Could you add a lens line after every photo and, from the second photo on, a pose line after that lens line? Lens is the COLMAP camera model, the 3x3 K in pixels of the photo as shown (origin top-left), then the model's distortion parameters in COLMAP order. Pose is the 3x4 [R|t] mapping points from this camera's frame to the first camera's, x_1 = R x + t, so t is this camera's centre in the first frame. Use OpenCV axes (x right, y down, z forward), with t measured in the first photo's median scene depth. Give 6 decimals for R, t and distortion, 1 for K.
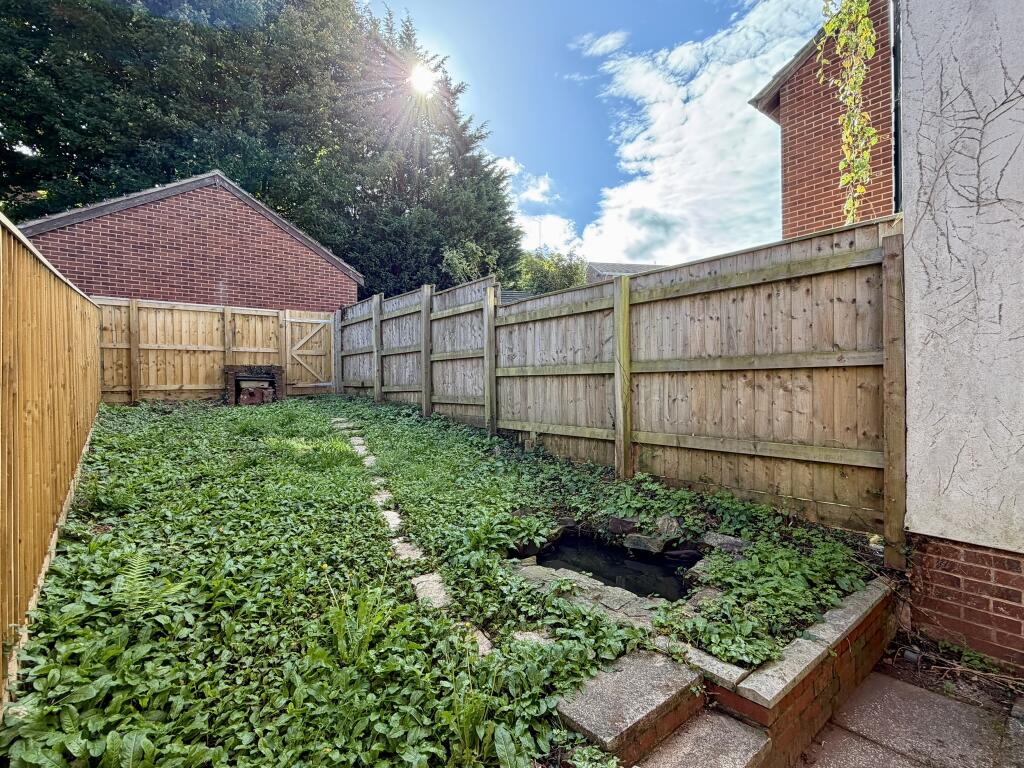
lens RADIAL K [[477.4, 0, 508.5], [0, 477.4, 385.2], [0, 0, 1]] dist [0.002075, 0.000140]
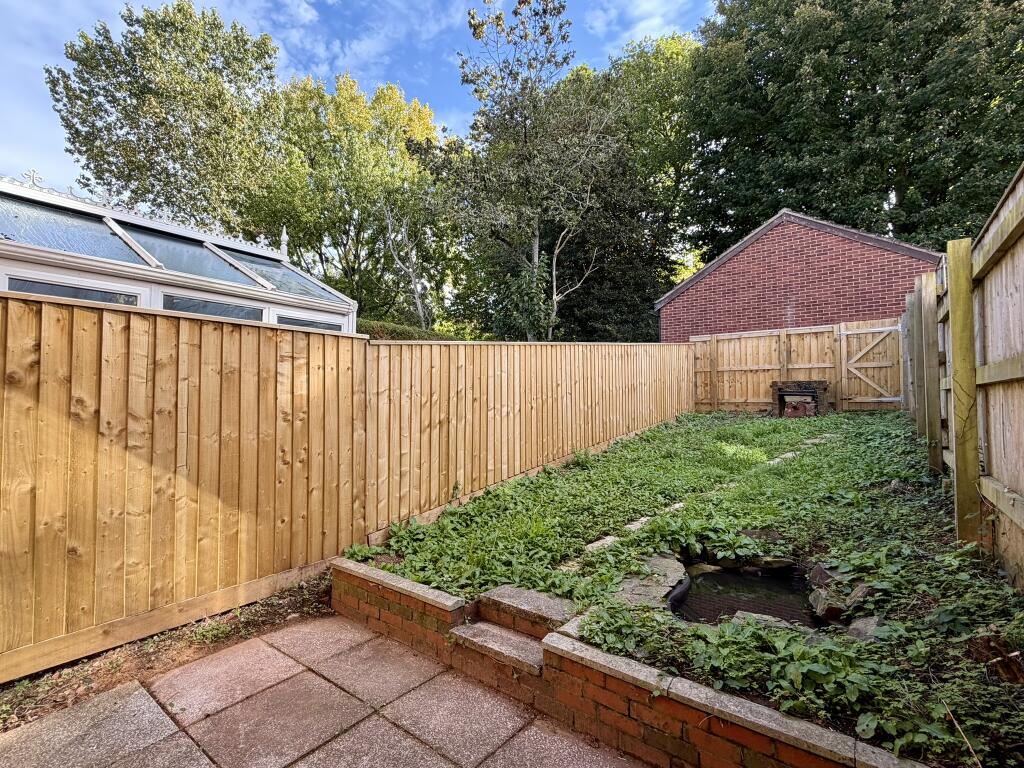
lens RADIAL K [[477.4, 0, 508.5], [0, 477.4, 385.2], [0, 0, 1]] dist [0.002075, 0.000140]
pose [[0.234558, -0.018060, -0.971934, 0.361944], [-0.009967, 0.999730, -0.020982, -0.003044], [0.972051, 0.014609, 0.234315, 0.118716]]
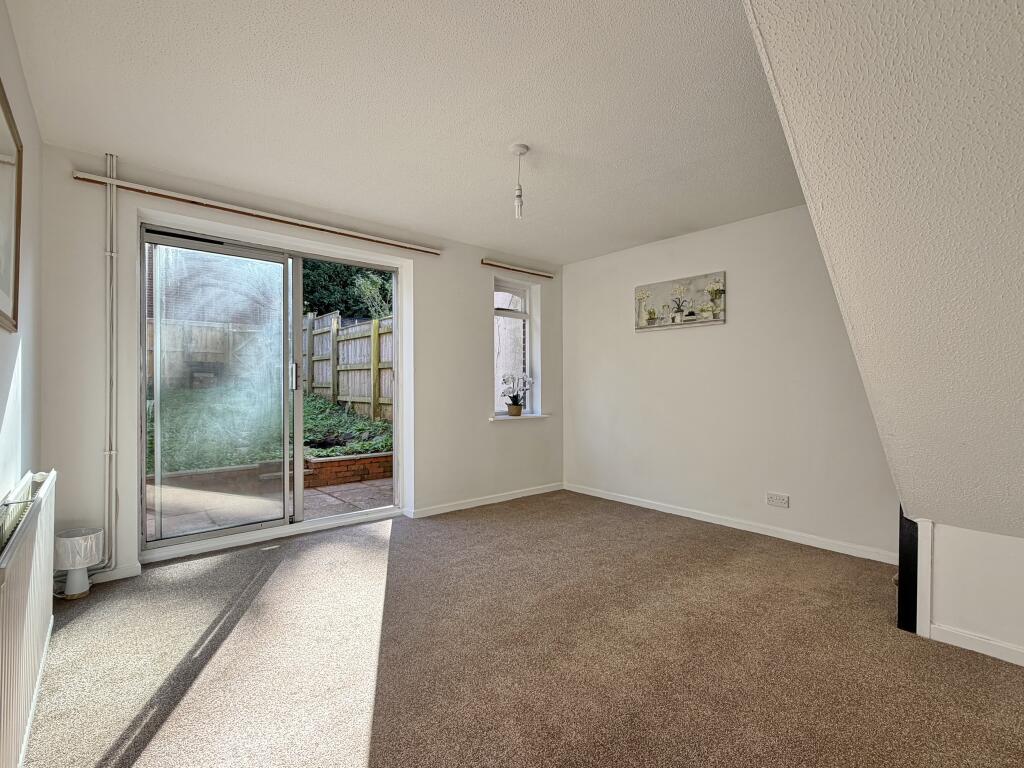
lens RADIAL K [[477.4, 0, 508.5], [0, 477.4, 385.2], [0, 0, 1]] dist [0.002075, 0.000140]
pose [[0.999519, 0.016278, 0.026385, 0.368224], [-0.016160, 0.999858, -0.004691, 0.022665], [-0.026457, 0.004263, 0.999641, -0.492890]]
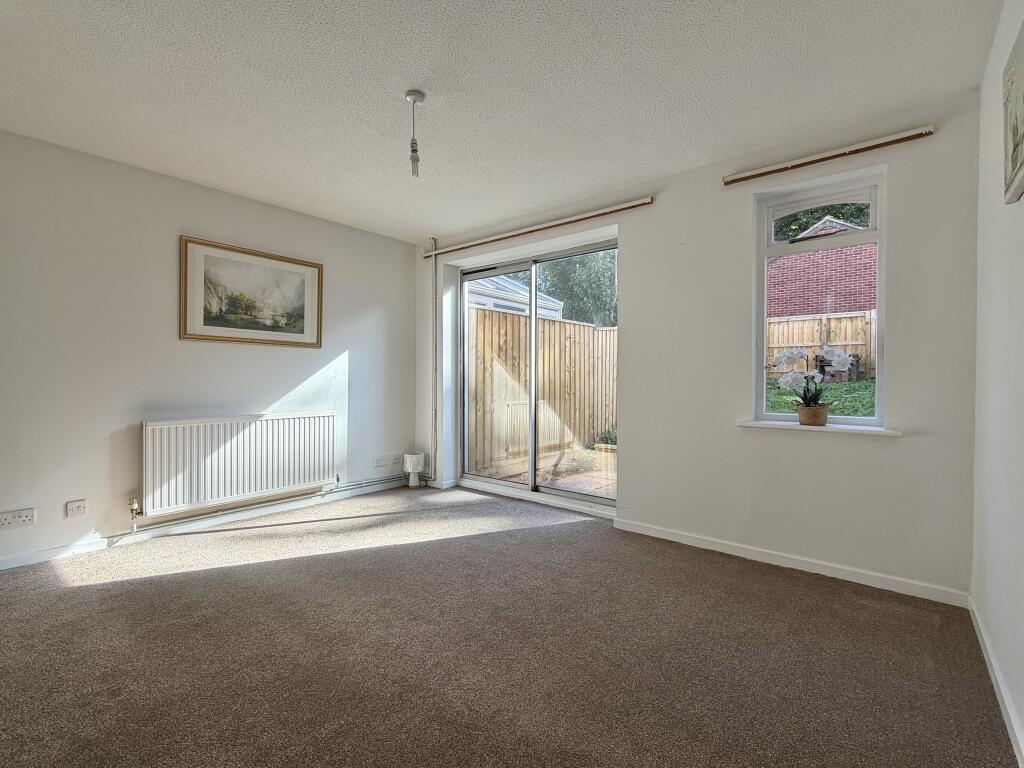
lens RADIAL K [[477.4, 0, 508.5], [0, 477.4, 385.2], [0, 0, 1]] dist [0.002075, 0.000140]
pose [[0.201319, 0.025665, -0.979189, 0.642281], [-0.011990, 0.999646, 0.023736, 0.024919], [0.979452, 0.006962, 0.201556, -0.209679]]
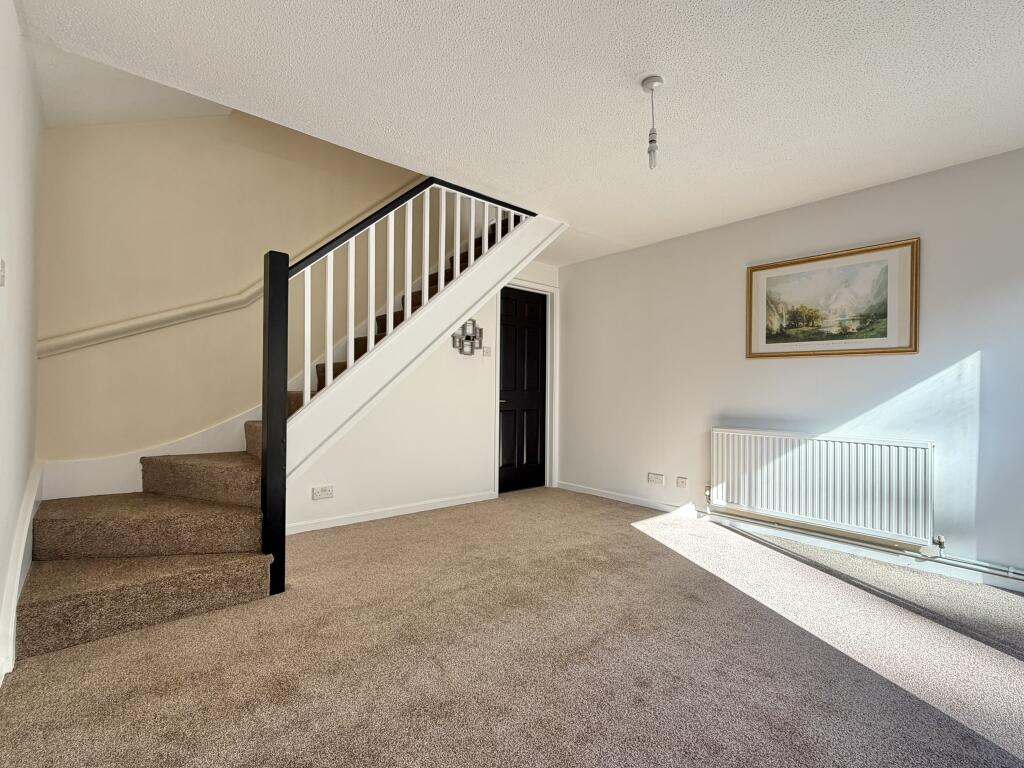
lens RADIAL K [[477.4, 0, 508.5], [0, 477.4, 385.2], [0, 0, 1]] dist [0.002075, 0.000140]
pose [[-0.999746, -0.003063, -0.022335, 0.456372], [-0.002954, 0.999984, -0.004919, 0.027138], [0.022350, -0.004852, -0.999738, 0.020519]]
